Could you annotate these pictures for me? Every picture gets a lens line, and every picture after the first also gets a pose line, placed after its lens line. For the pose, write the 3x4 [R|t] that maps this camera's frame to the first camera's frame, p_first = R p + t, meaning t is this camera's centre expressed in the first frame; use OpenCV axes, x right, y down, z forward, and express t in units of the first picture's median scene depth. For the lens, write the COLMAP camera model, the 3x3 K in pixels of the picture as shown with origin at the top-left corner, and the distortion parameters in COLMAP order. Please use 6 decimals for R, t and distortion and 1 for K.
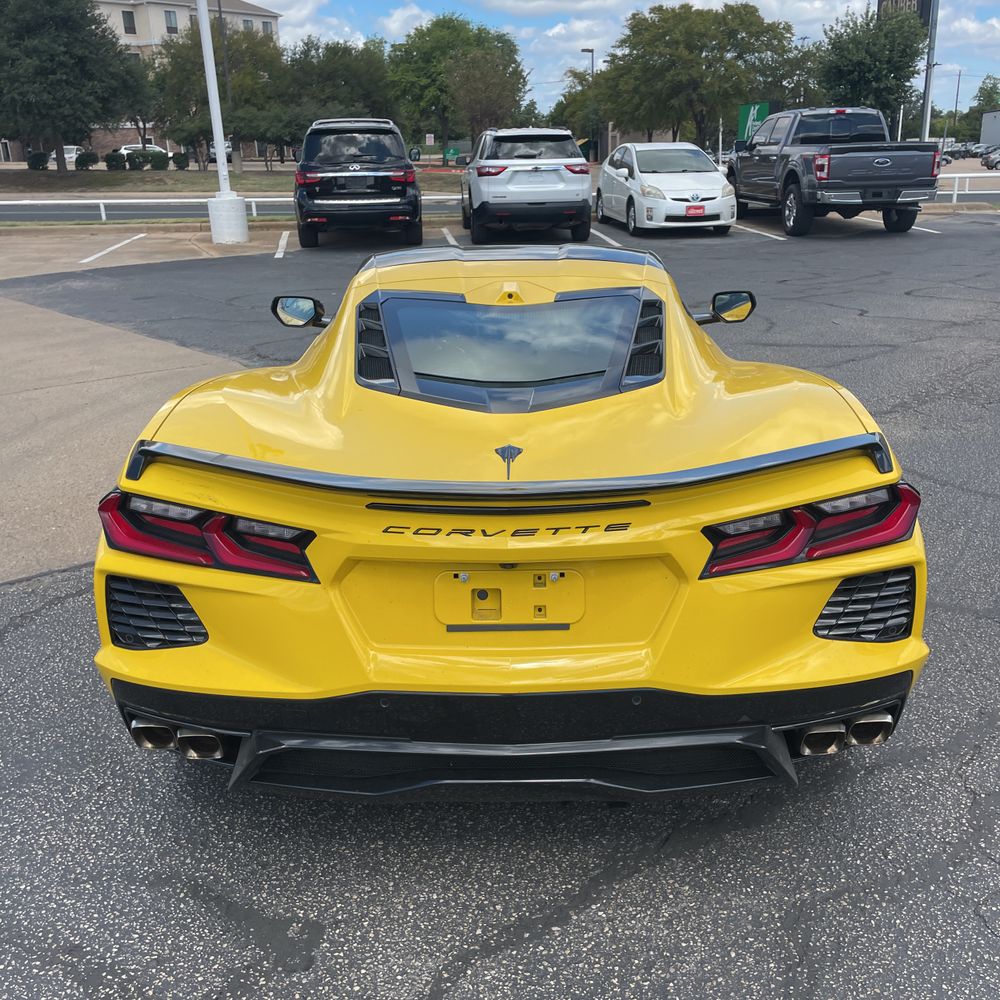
lens RADIAL K [[1022.3, 0, 519.5], [0, 1022.3, 509.4], [0, 0, 1]] dist [0.011557, 0.000000]
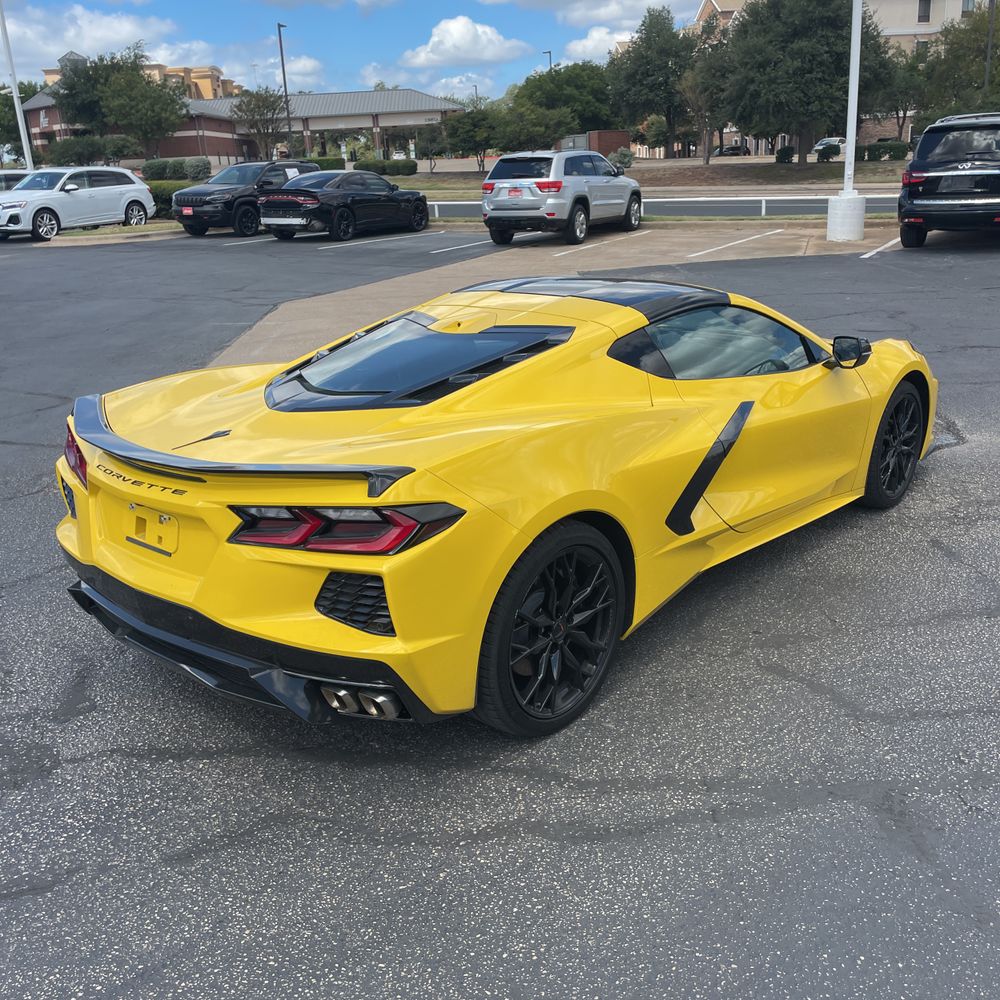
lens RADIAL K [[1022.3, 0, 531.0], [0, 1022.3, 505.1], [0, 0, 1]] dist [0.011557, 0.000000]
pose [[0.763567, 0.189588, -0.617269, 0.172952], [-0.183754, 0.980201, 0.073754, -0.020501], [0.619031, 0.057109, 0.783287, 0.021683]]
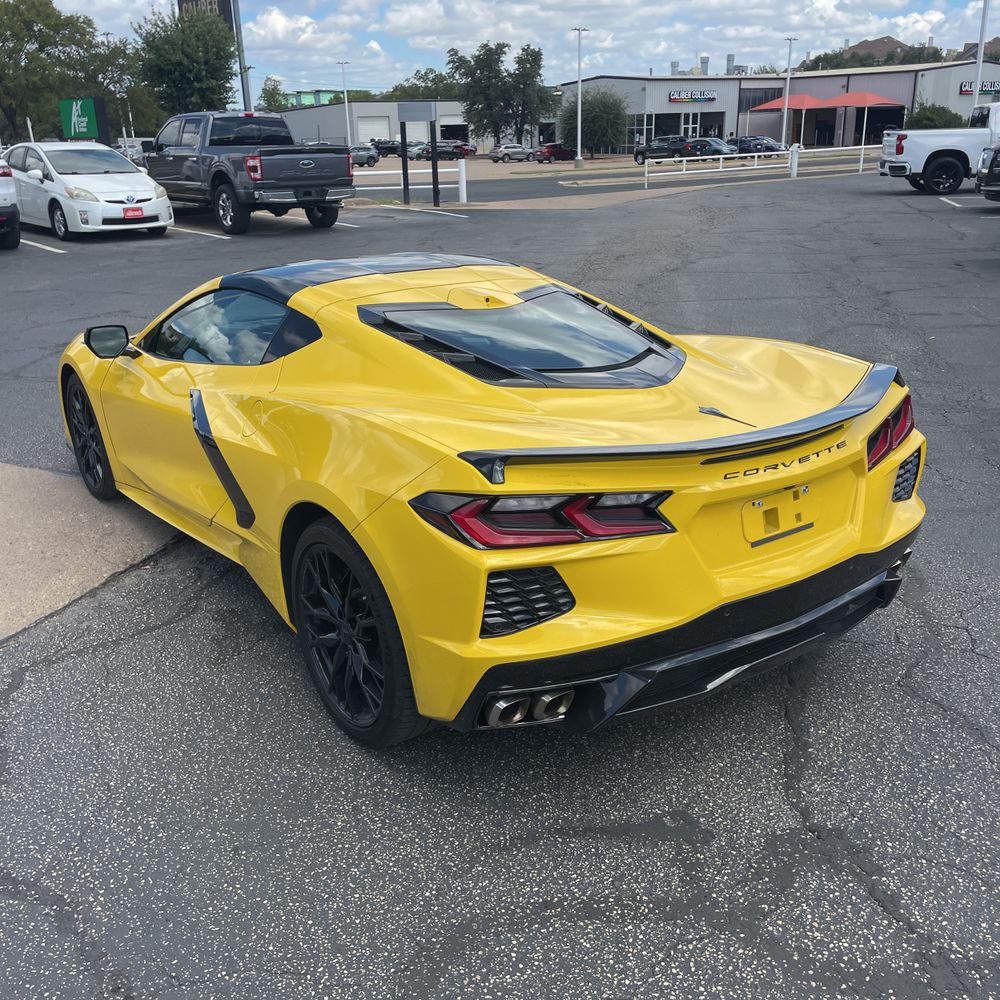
lens RADIAL K [[1022.3, 0, 496.5], [0, 1022.3, 497.4], [0, 0, 1]] dist [0.011557, 0.000000]
pose [[0.808856, -0.187895, 0.557178, -0.139809], [0.191241, 0.980117, 0.052896, -0.010069], [-0.556039, 0.063770, 0.828706, 0.011351]]
